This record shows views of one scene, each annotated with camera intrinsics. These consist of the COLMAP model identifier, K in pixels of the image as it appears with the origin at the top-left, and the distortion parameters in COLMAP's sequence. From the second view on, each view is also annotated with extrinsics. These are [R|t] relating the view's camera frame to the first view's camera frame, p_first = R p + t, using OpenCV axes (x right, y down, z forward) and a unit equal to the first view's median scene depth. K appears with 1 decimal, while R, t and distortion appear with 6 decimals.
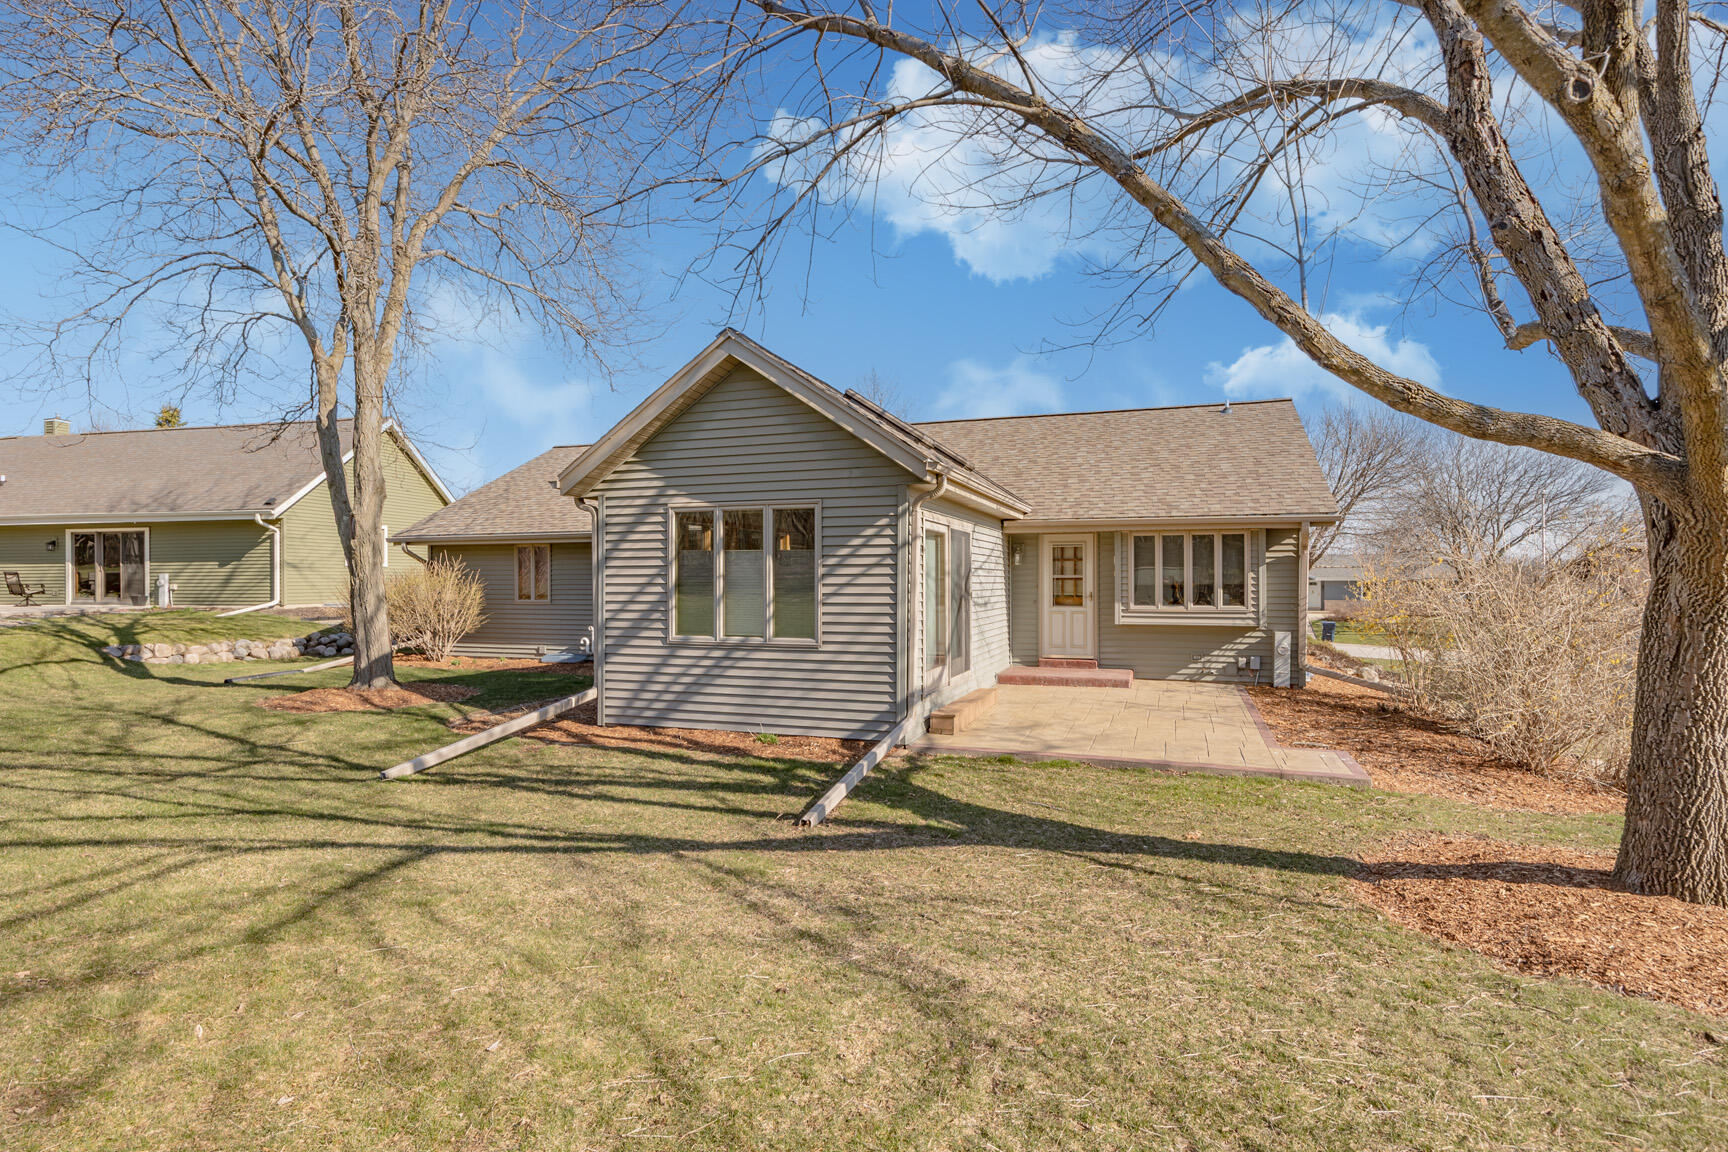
lens RADIAL K [[871.2, 0, 864.0], [0, 871.2, 576.0], [0, 0, 1]] dist [-0.011881, -0.000160]
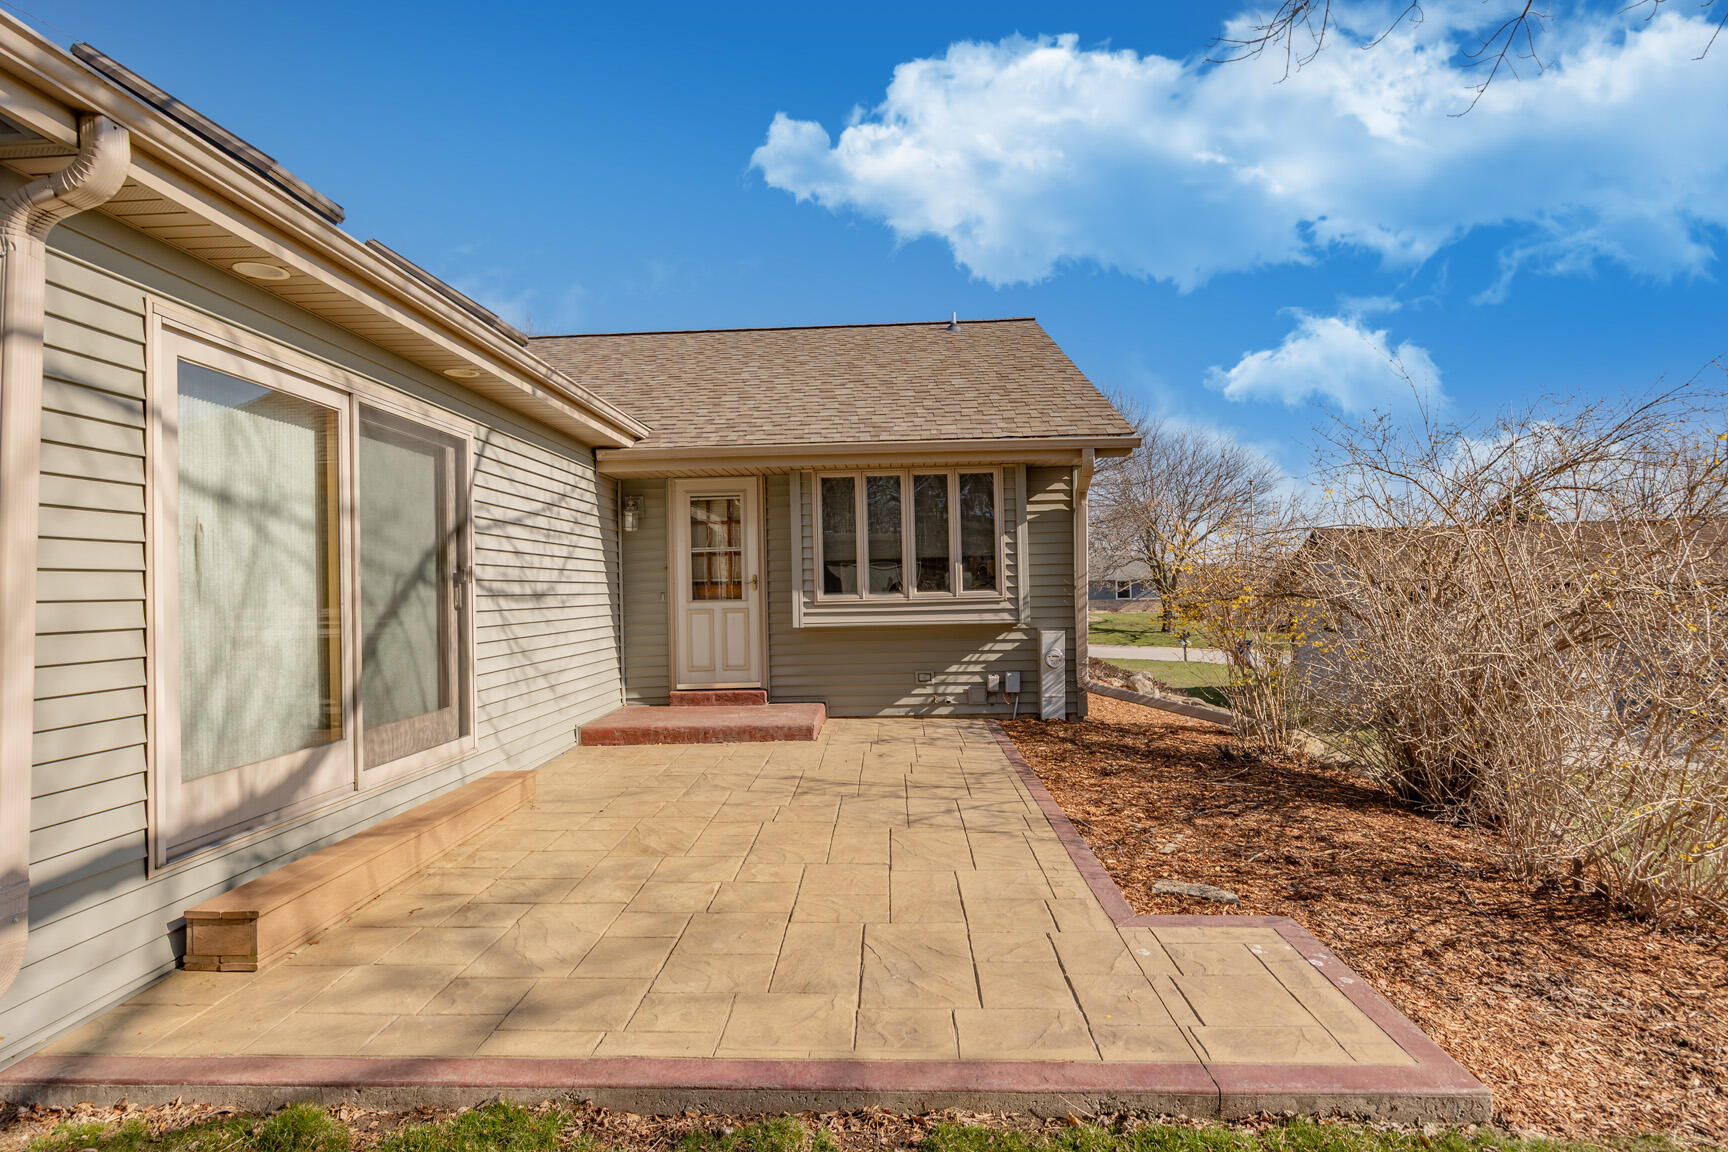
lens RADIAL K [[871.2, 0, 864.0], [0, 871.2, 576.0], [0, 0, 1]] dist [-0.011881, -0.000160]
pose [[0.952588, -0.015226, 0.303883, 0.161861], [0.019440, 0.999752, -0.010847, 0.028886], [-0.303643, 0.016241, 0.952648, 0.440766]]
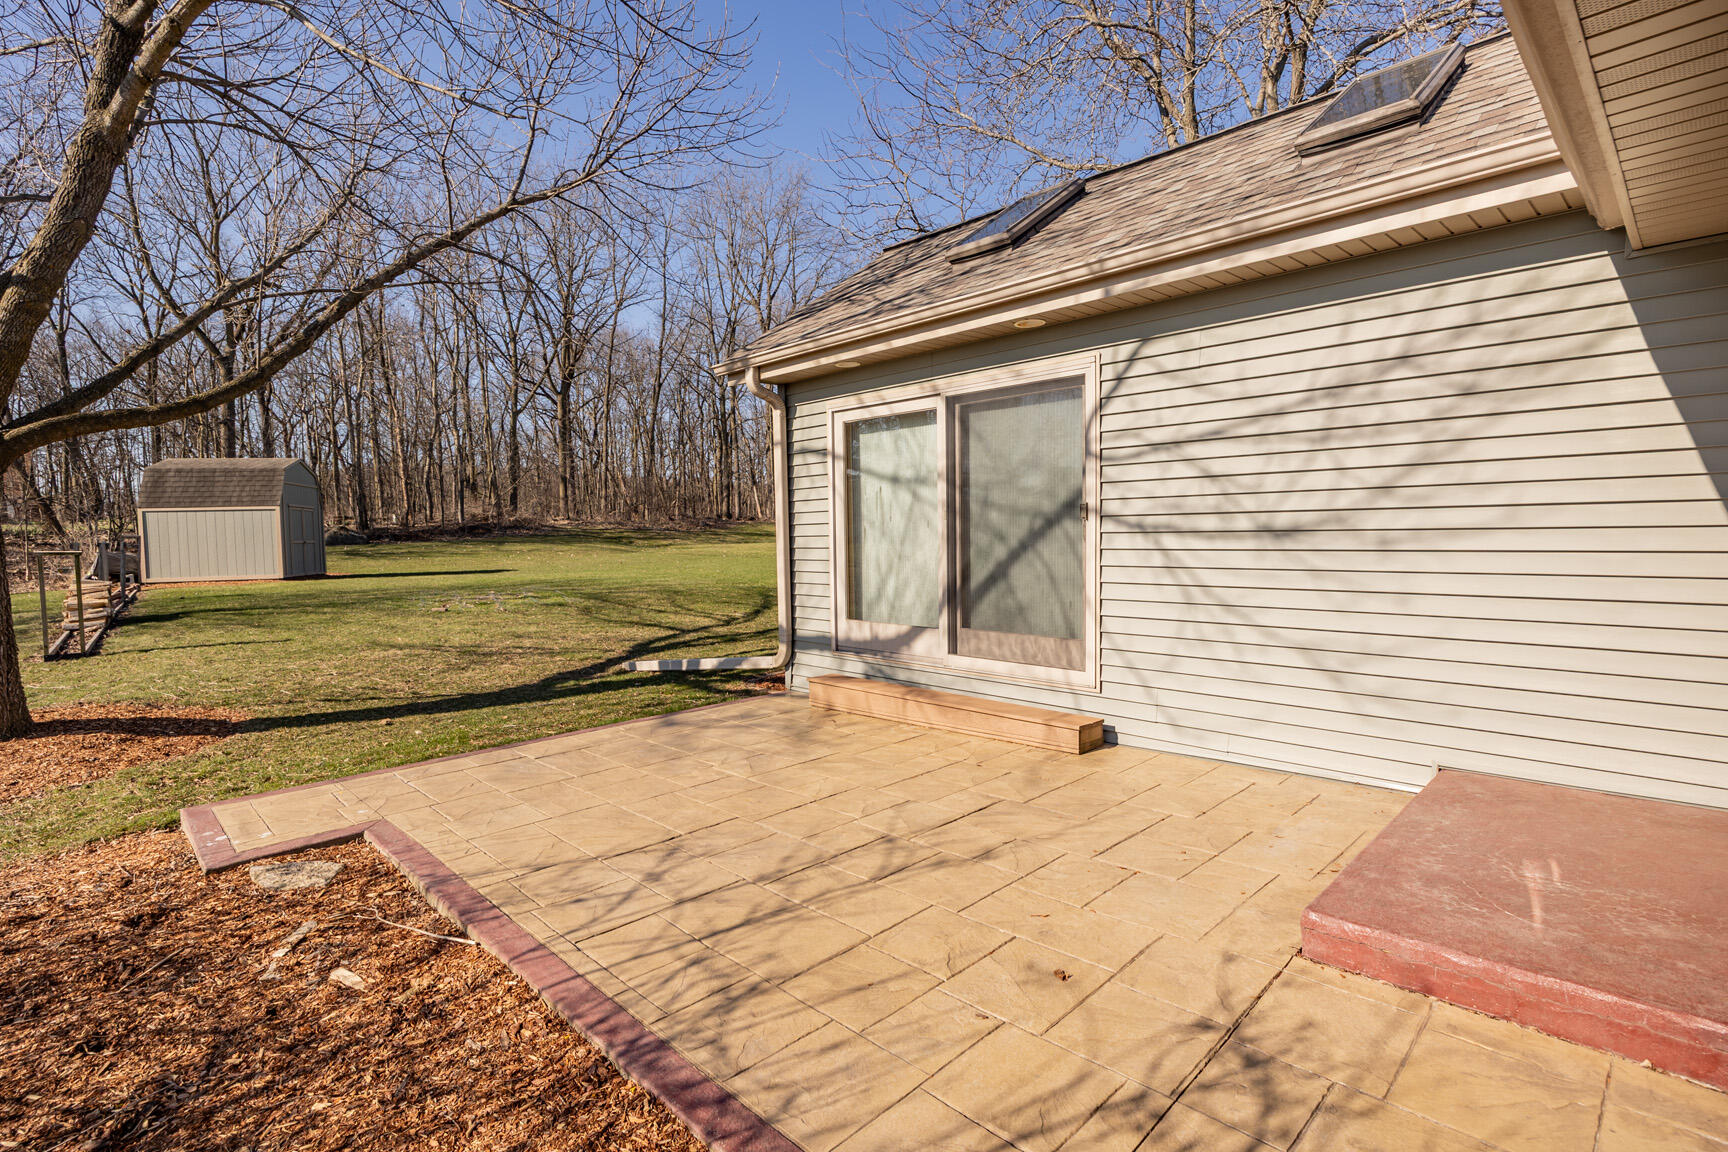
lens RADIAL K [[835.8, 0, 864.0], [0, 835.8, 576.0], [0, 0, 1]] dist [-0.003392, -0.000872]
pose [[-0.439198, 0.062494, -0.896214, 0.504201], [0.028412, 0.998045, 0.055672, 0.025656], [0.897941, -0.001012, -0.440115, 0.963043]]
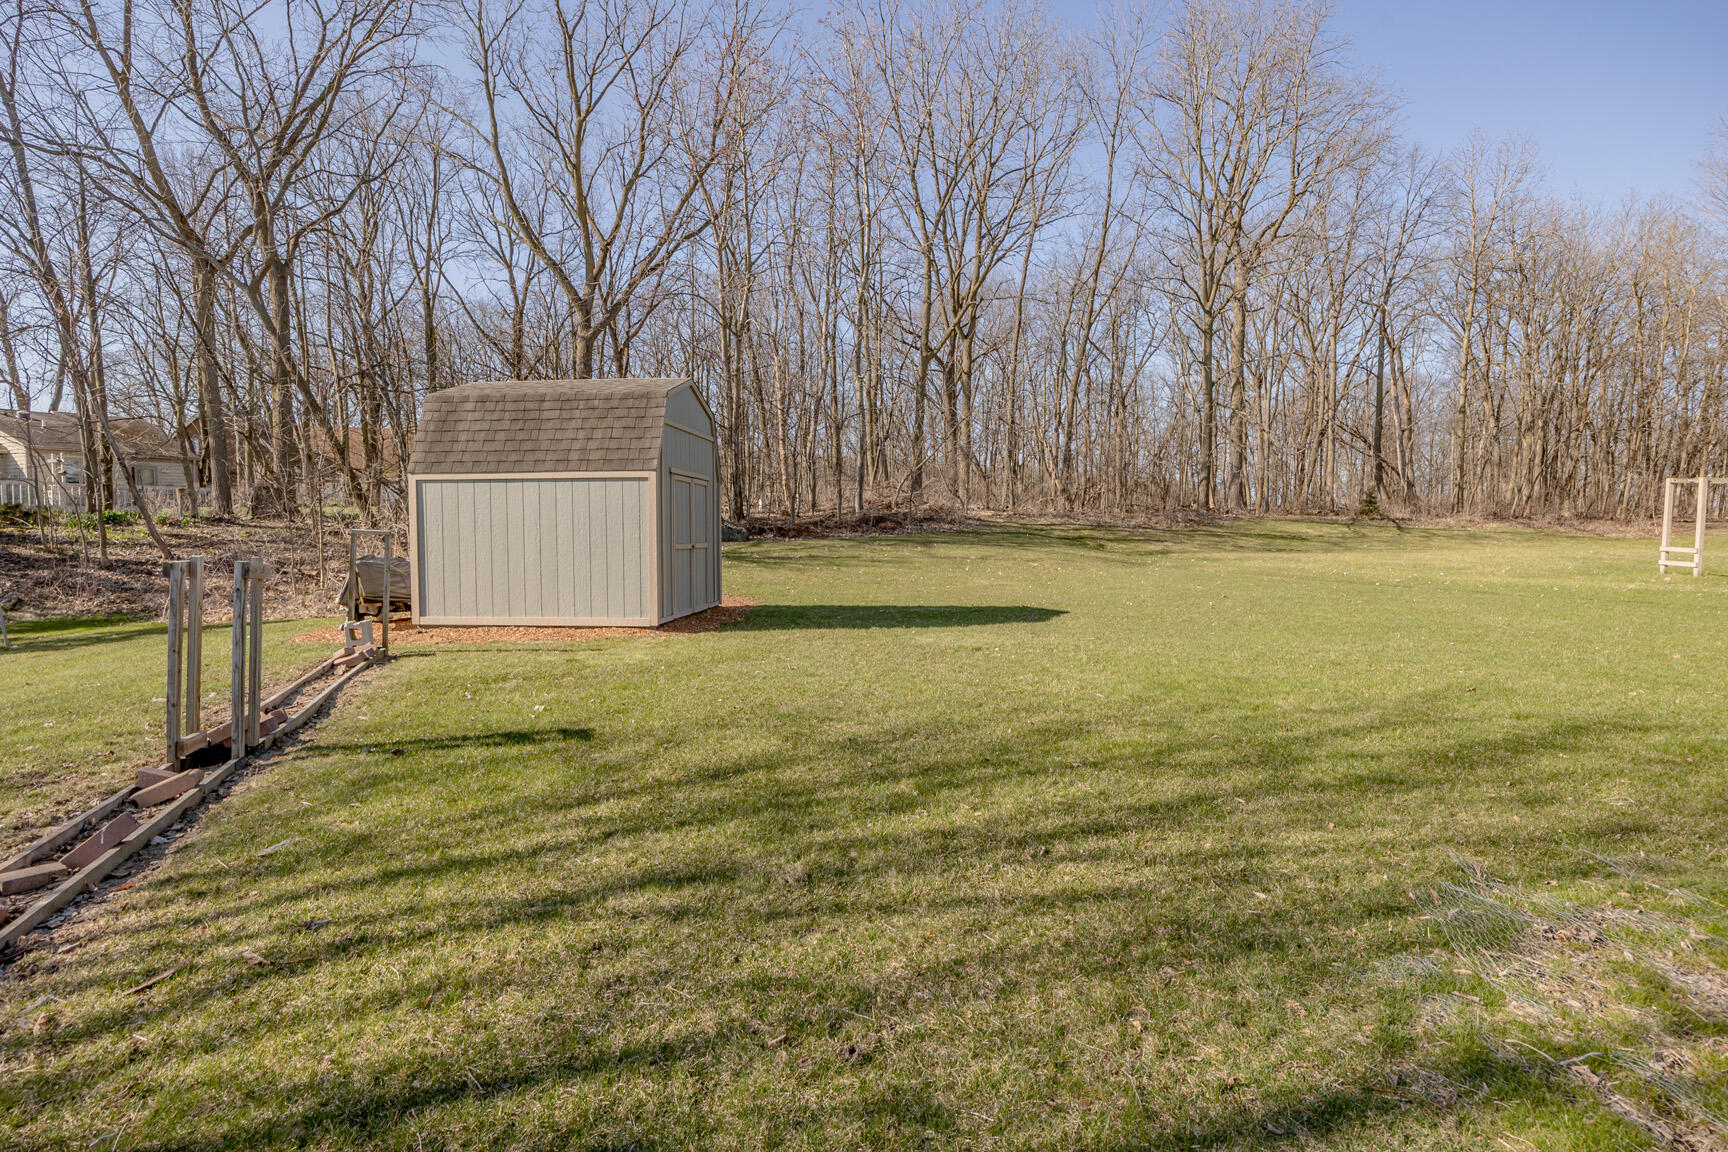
lens RADIAL K [[871.2, 0, 864.0], [0, 871.2, 576.0], [0, 0, 1]] dist [-0.011881, -0.000160]
pose [[-0.715734, 0.045547, -0.696886, 0.437198], [0.009436, 0.998411, 0.055564, 0.022609], [0.698309, 0.033193, -0.715026, 0.835589]]
